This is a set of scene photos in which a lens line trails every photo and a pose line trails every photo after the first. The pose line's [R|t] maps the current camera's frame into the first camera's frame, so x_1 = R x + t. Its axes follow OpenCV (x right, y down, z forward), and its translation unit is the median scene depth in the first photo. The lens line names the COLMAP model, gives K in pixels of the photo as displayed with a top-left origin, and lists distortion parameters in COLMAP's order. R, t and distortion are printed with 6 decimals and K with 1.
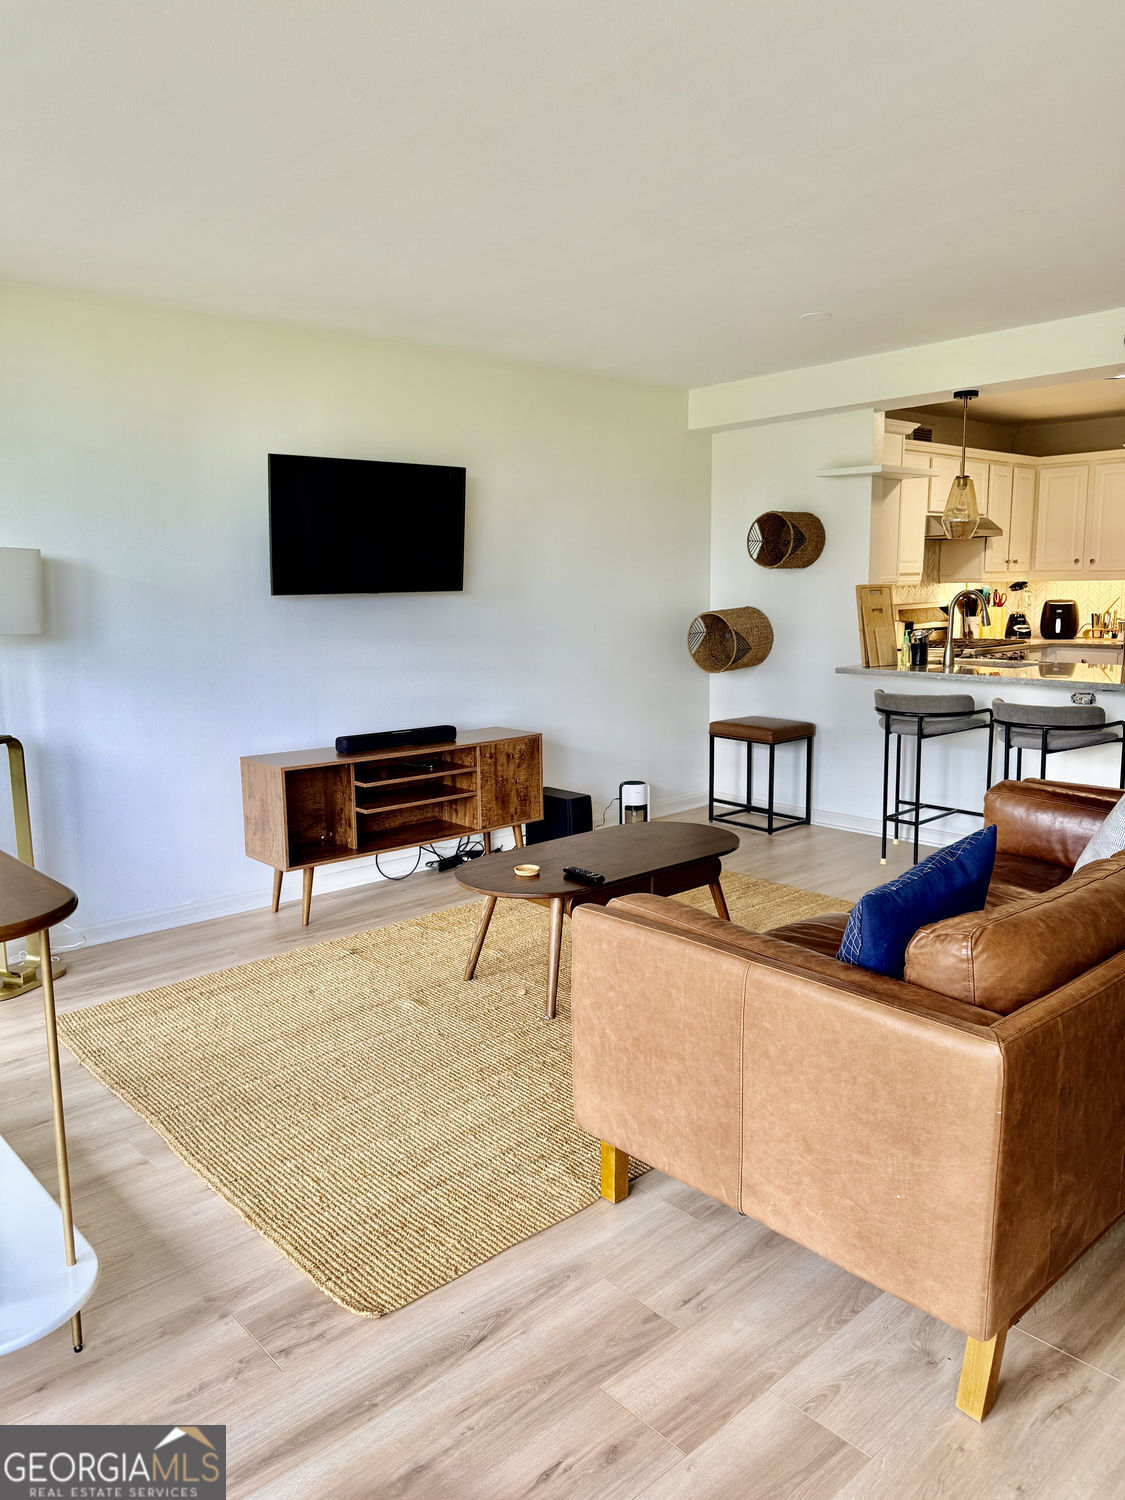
lens RADIAL K [[1042.5, 0, 546.0], [0, 1042.5, 760.4], [0, 0, 1]] dist [0.103654, -0.242493]
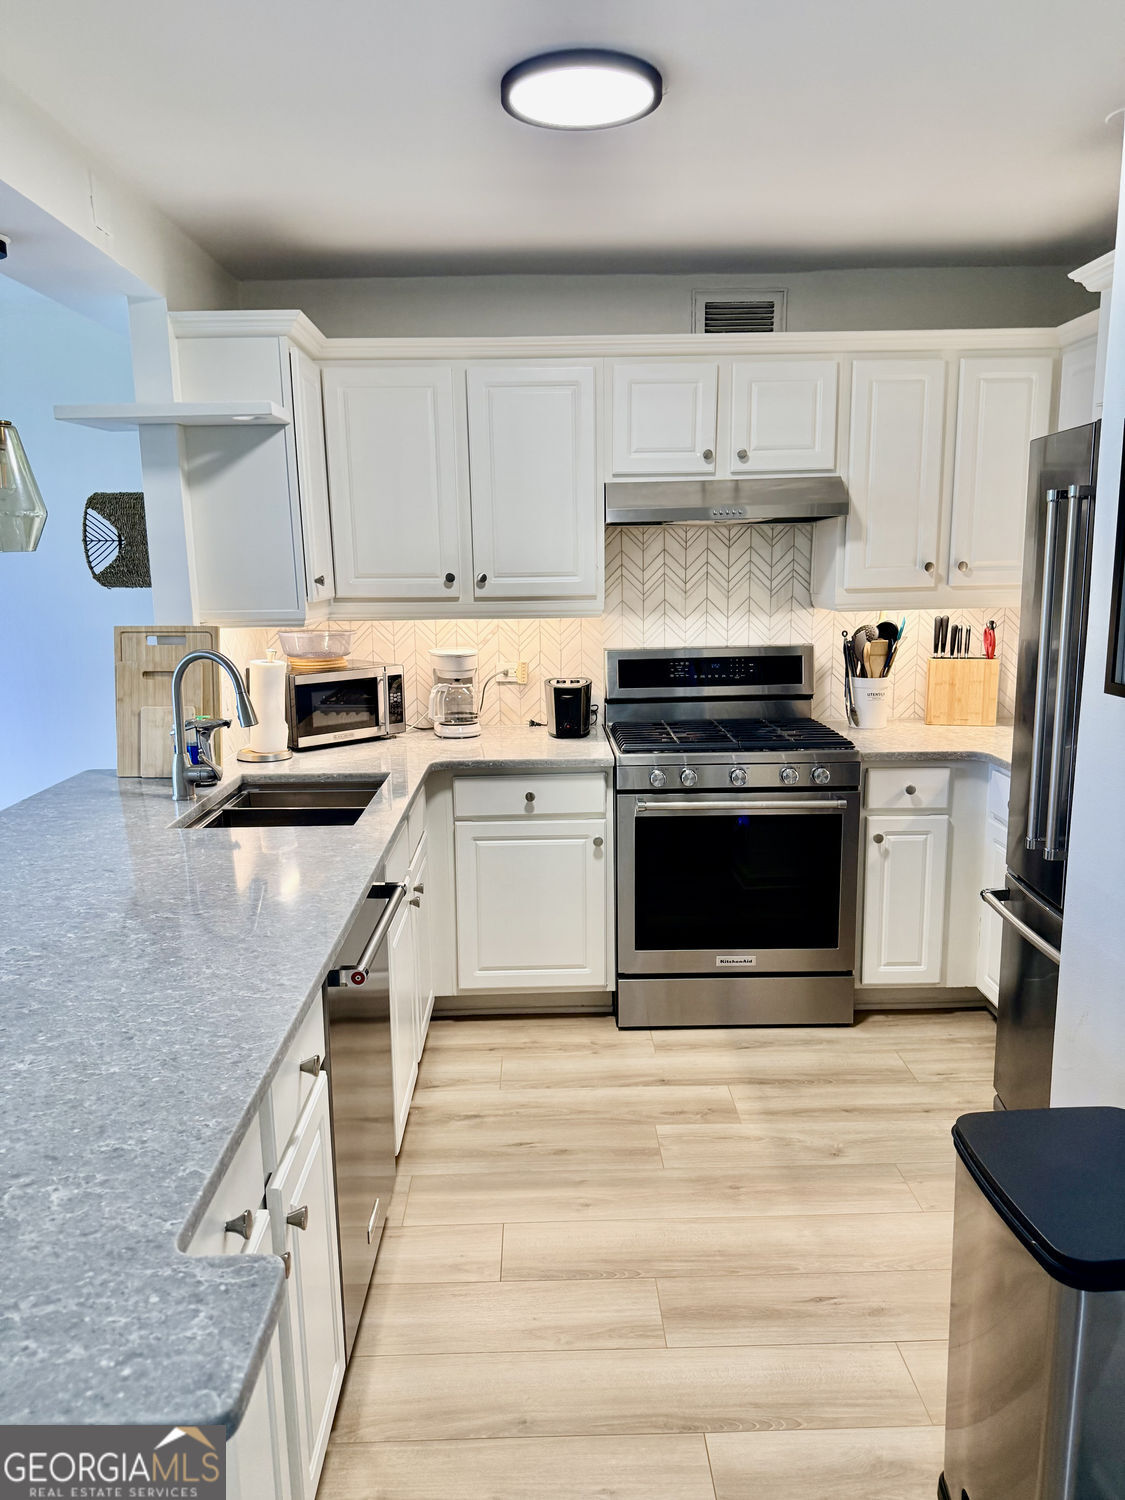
lens RADIAL K [[1048.3, 0, 557.3], [0, 1048.3, 755.5], [0, 0, 1]] dist [0.142555, -0.255887]
pose [[0.765708, 0.125860, -0.630754, 0.860724], [-0.106535, 0.991940, 0.068603, -0.167567], [0.634305, 0.014668, 0.772944, 0.741770]]
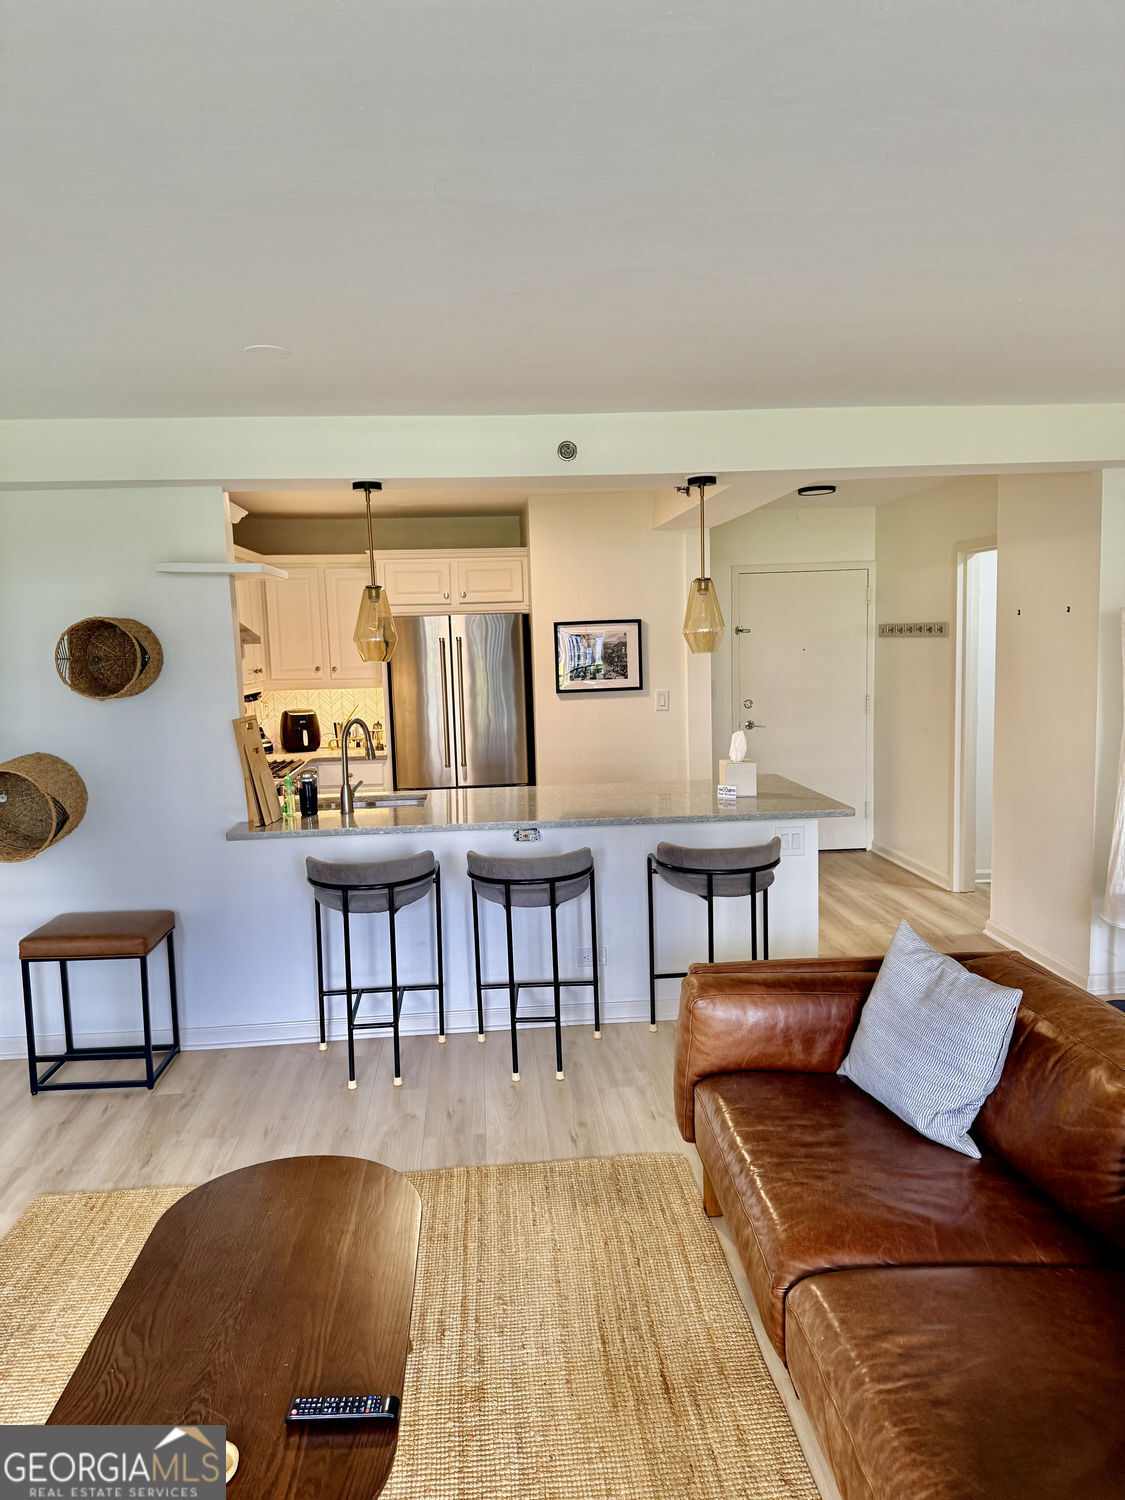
lens RADIAL K [[1048.3, 0, 557.3], [0, 1048.3, 755.5], [0, 0, 1]] dist [0.142555, -0.255887]
pose [[0.604785, -0.087407, 0.791578, -0.163990], [0.151256, 0.988474, -0.006414, -0.103740], [-0.781893, 0.123610, 0.611035, 0.371220]]
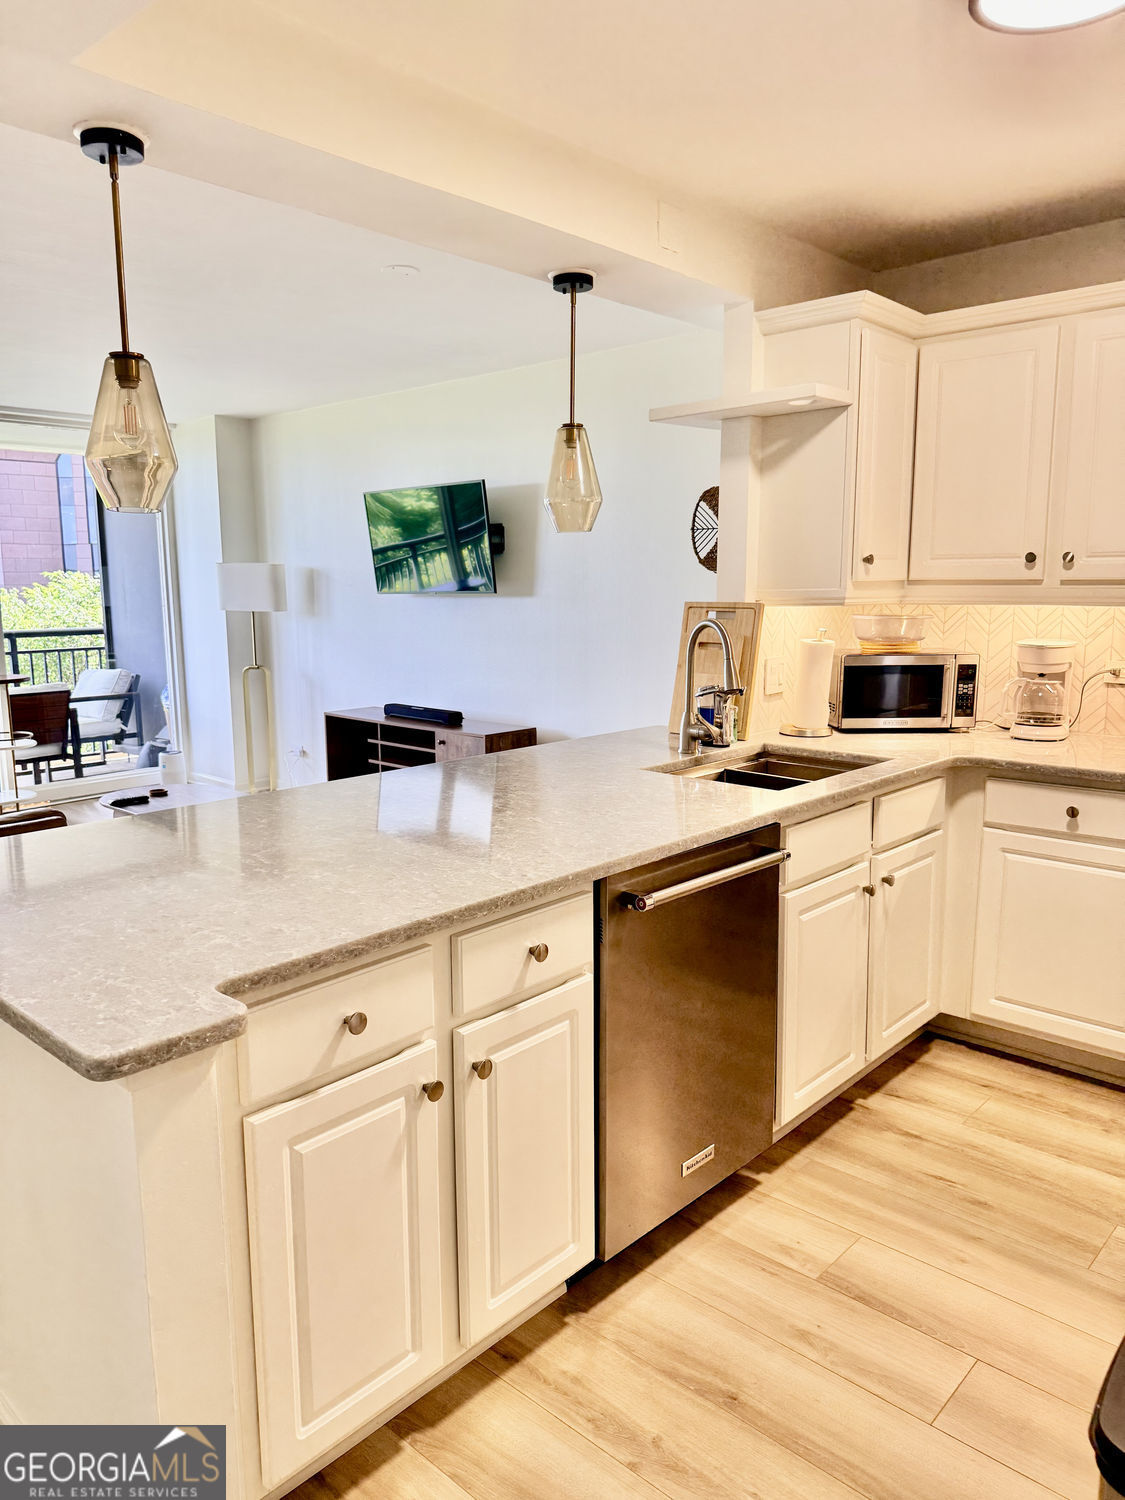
lens RADIAL K [[1055.4, 0, 551.6], [0, 1055.4, 756.4], [0, 0, 1]] dist [0.052987, -0.071995]
pose [[0.106690, 0.177312, -0.978355, 0.949708], [-0.161484, 0.973997, 0.158912, -0.168758], [0.981091, 0.141034, 0.132549, 0.880091]]
